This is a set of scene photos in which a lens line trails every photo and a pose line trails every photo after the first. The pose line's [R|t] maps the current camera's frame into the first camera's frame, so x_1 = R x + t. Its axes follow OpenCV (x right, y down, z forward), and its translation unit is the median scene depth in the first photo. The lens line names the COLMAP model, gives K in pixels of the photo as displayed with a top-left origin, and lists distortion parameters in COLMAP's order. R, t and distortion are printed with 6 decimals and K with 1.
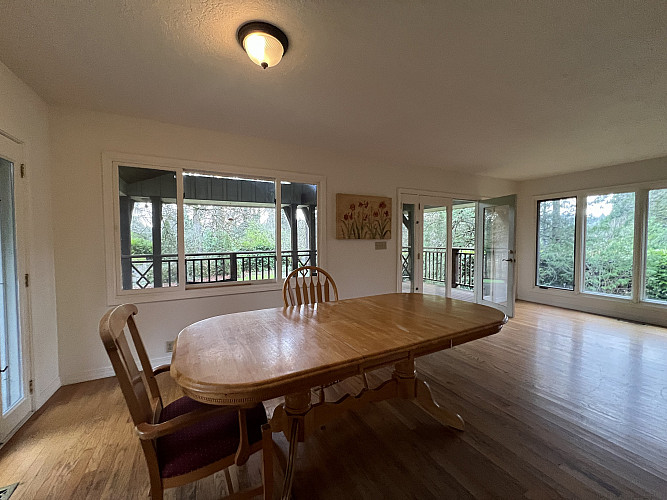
lens RADIAL K [[270.3, 0, 333.7], [0, 270.3, 247.4], [0, 0, 1]] dist [0.001026, -0.000049]
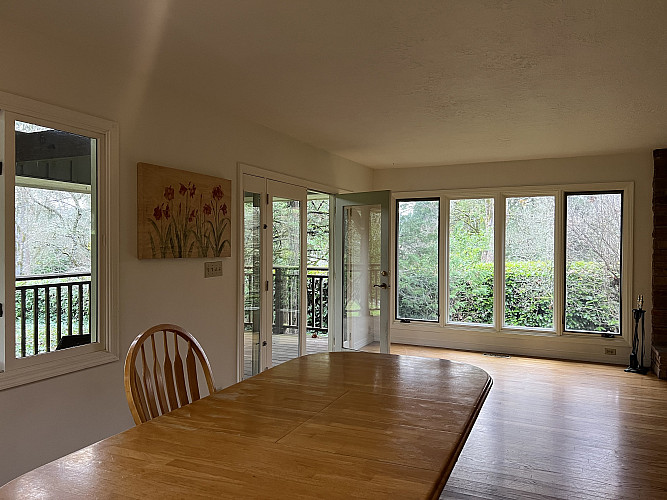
lens RADIAL K [[502.4, 0, 333.0], [0, 502.4, 251.2], [0, 0, 1]] dist [0.067455, 0.000888]
pose [[0.786355, -0.000175, 0.617775, -0.255020], [0.011483, 0.999831, -0.014332, -0.025268], [-0.617669, 0.018364, 0.786224, 0.083924]]
